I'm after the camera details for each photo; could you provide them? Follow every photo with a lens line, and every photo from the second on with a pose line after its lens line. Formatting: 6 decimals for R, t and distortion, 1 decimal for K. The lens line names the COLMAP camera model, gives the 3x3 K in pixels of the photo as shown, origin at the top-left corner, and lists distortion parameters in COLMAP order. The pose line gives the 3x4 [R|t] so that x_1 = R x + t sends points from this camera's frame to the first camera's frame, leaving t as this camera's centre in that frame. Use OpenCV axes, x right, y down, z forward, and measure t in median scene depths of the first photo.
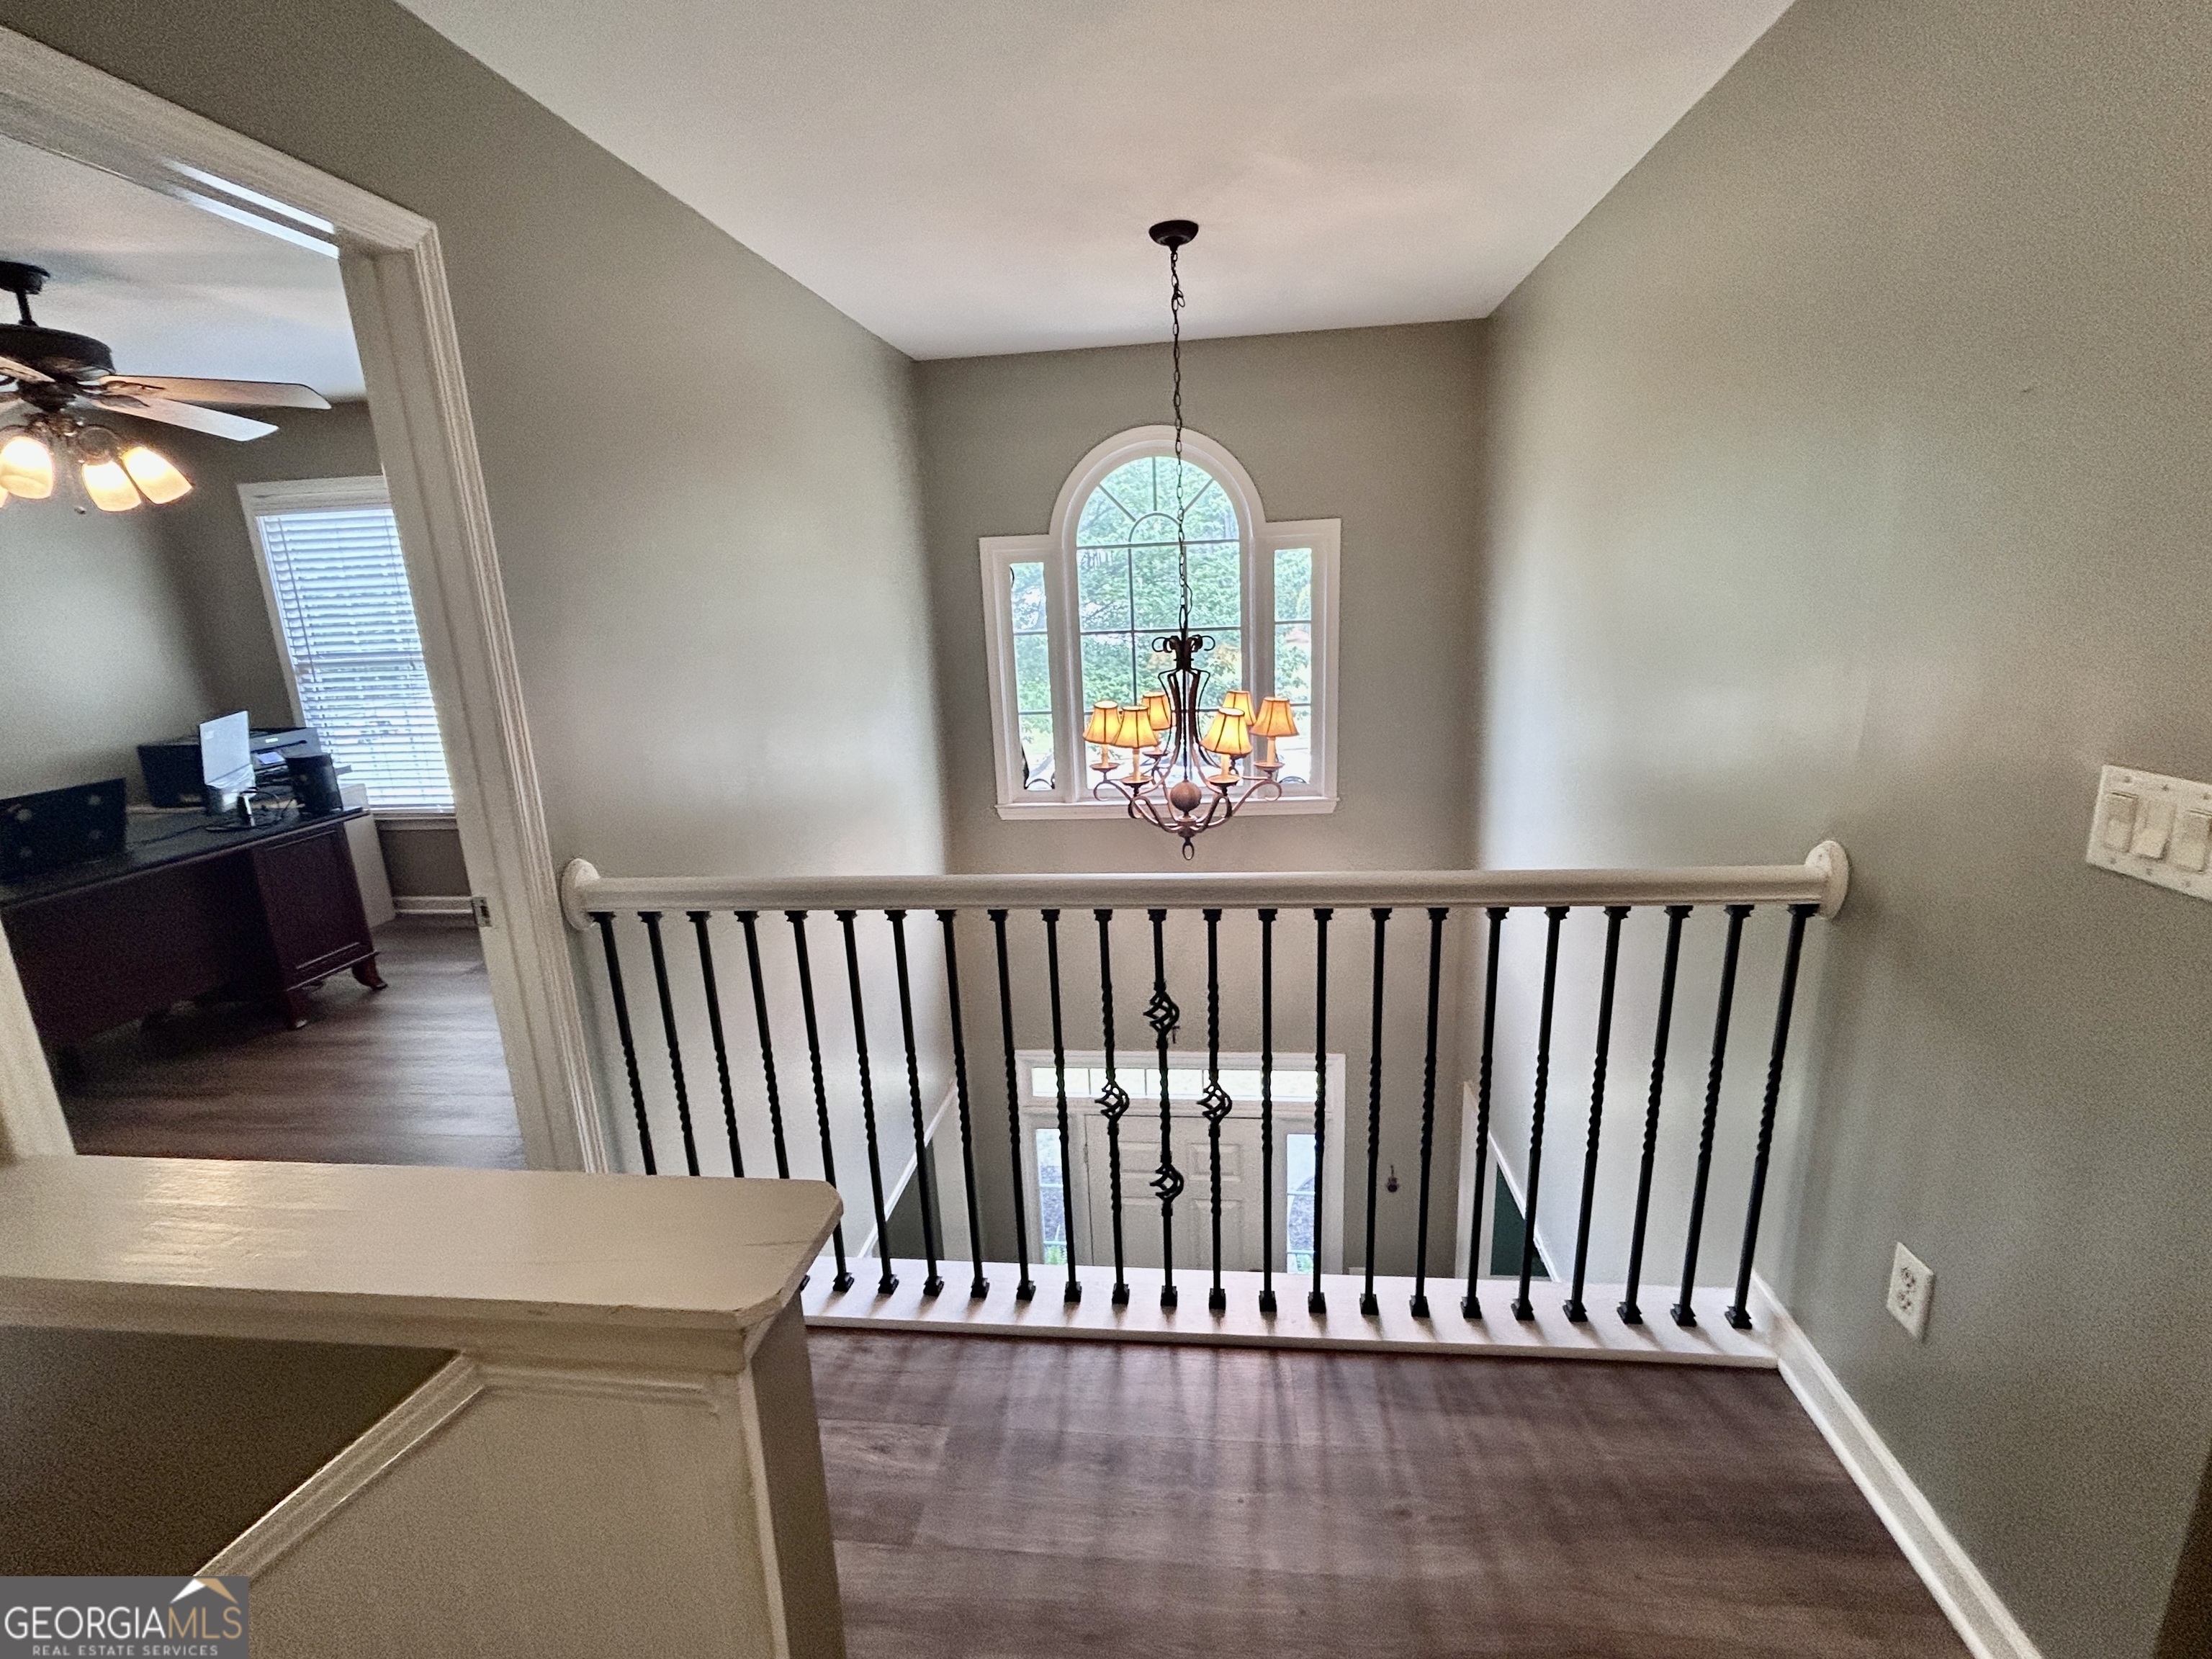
lens RADIAL K [[958.0, 0, 1110.0], [0, 958.0, 827.1], [0, 0, 1]] dist [0.002075, -0.000056]
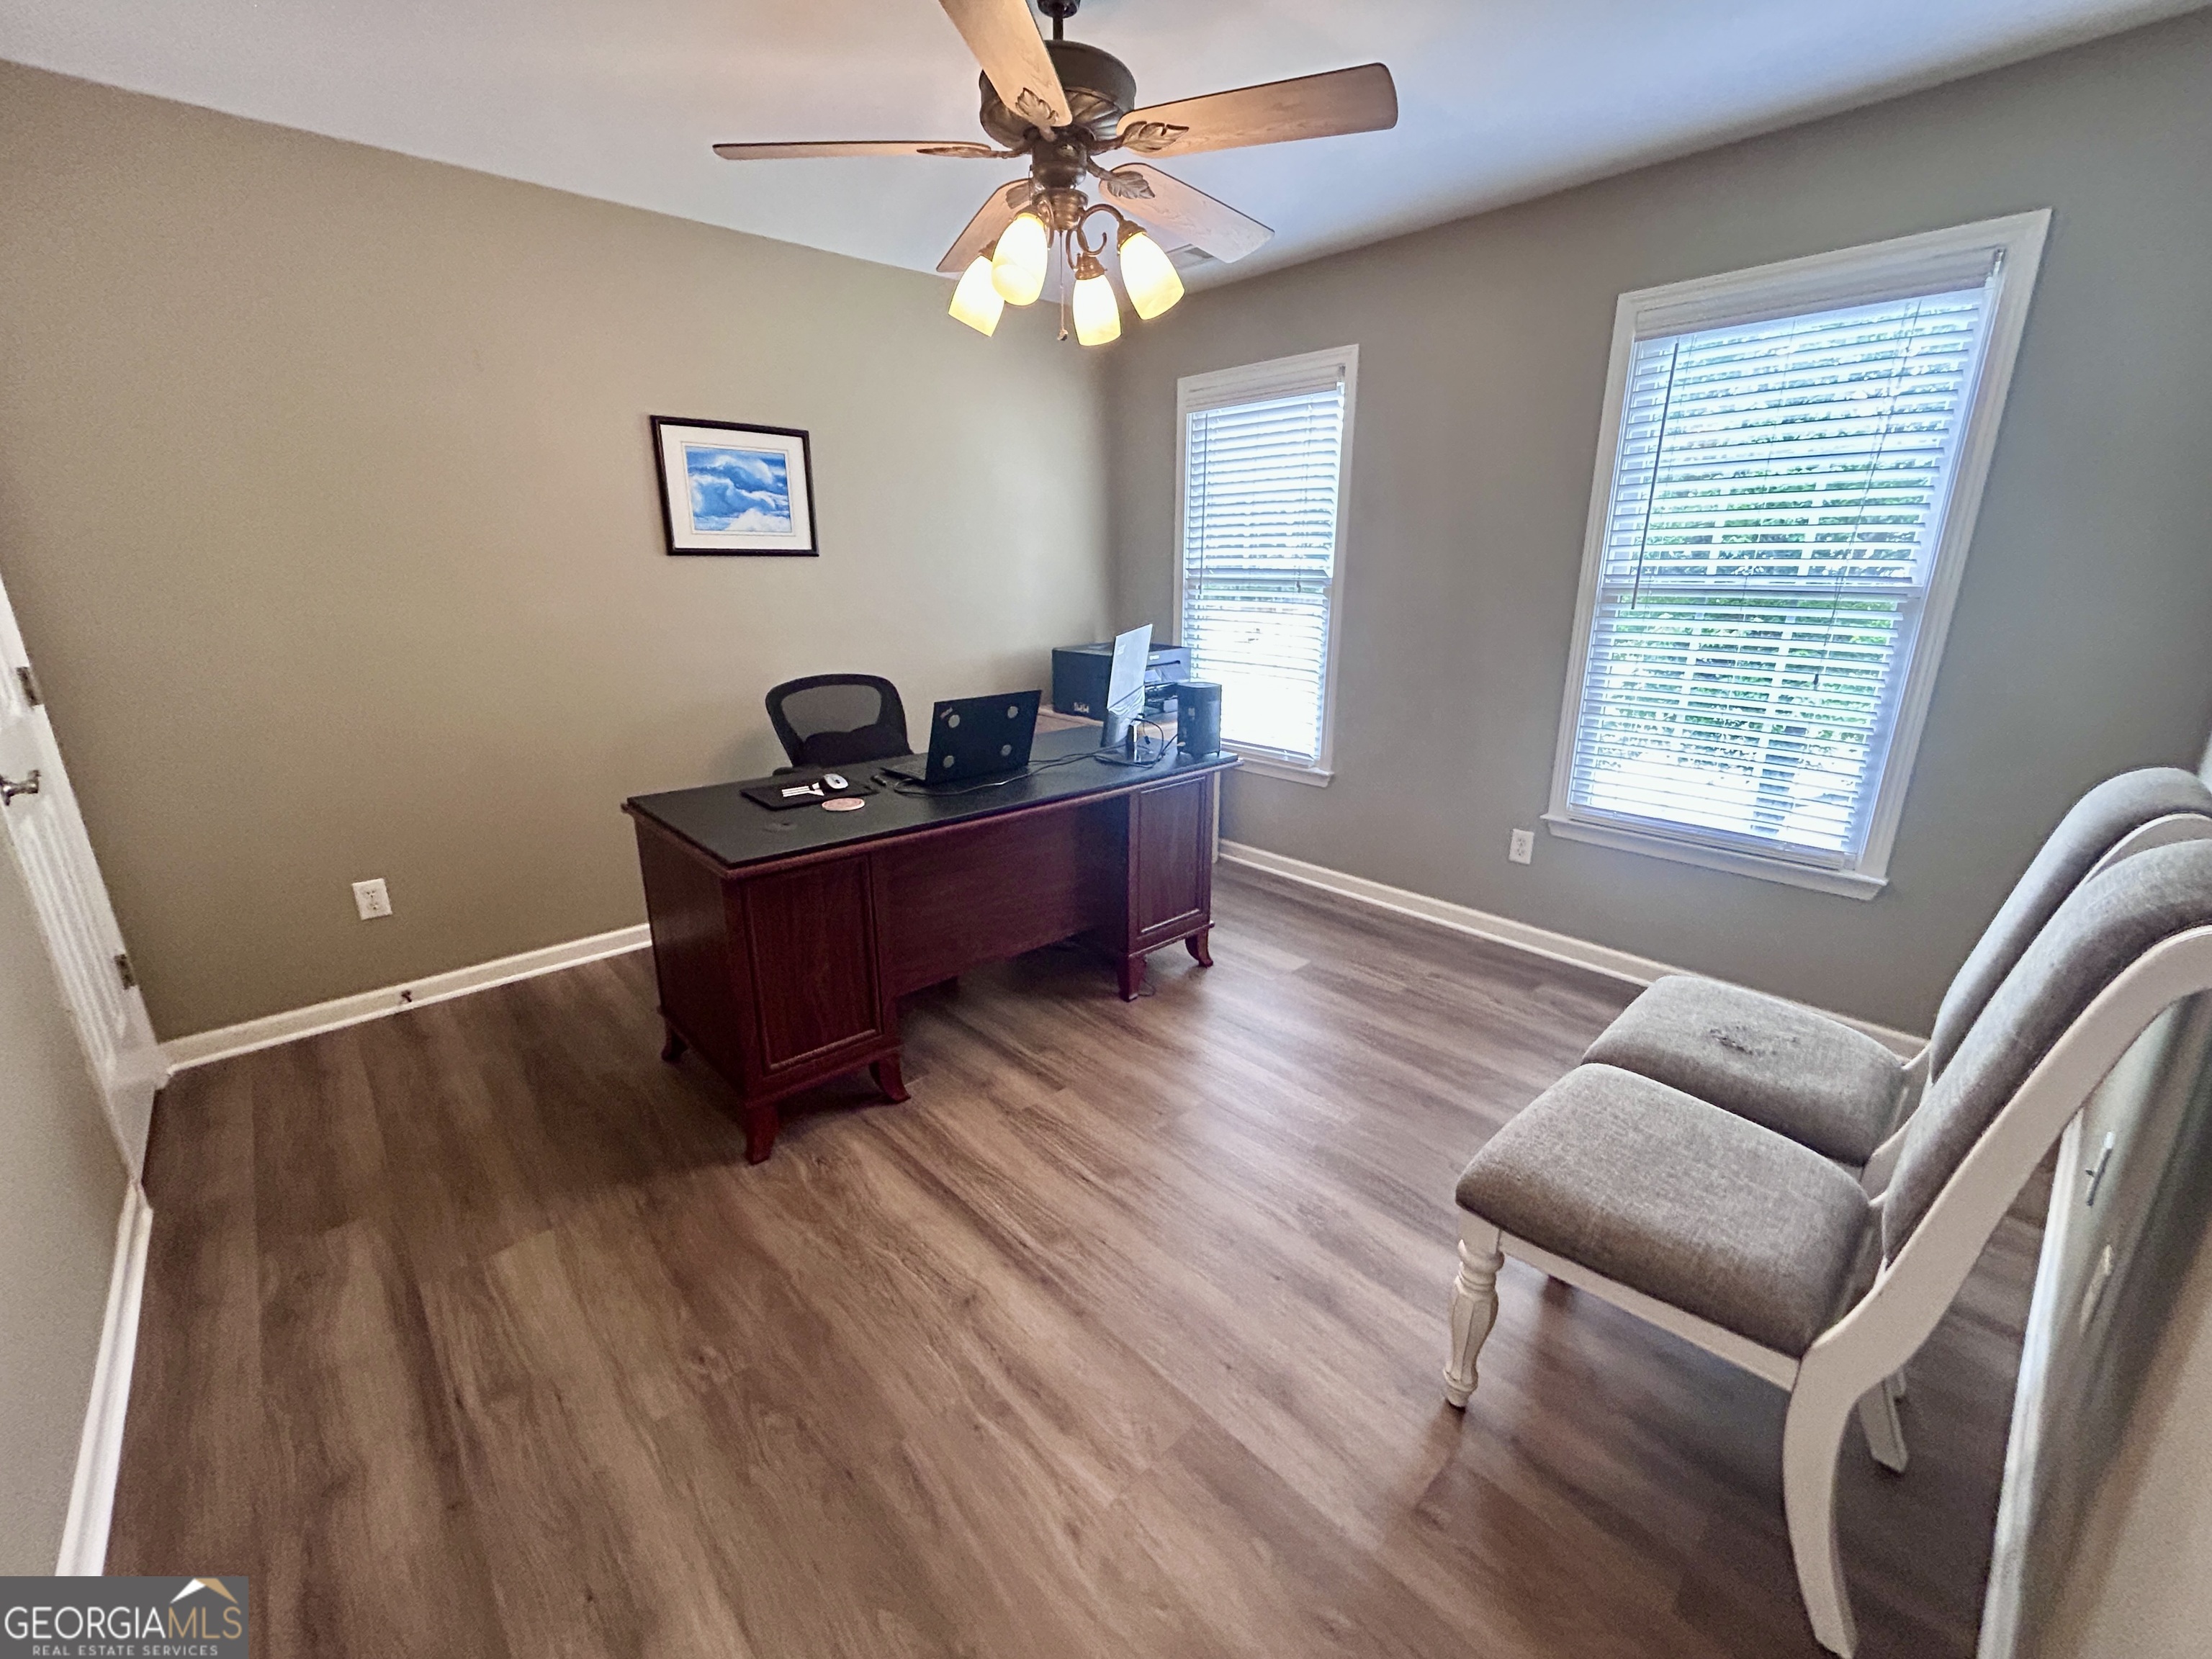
lens RADIAL K [[898.7, 0, 1106.0], [0, 898.7, 829.5], [0, 0, 1]] dist [0.001152, 0.000397]
pose [[0.741614, 0.222946, -0.632695, -0.369304], [-0.180474, 0.974694, 0.131916, -0.039767], [0.646094, 0.016354, 0.763083, 0.352419]]
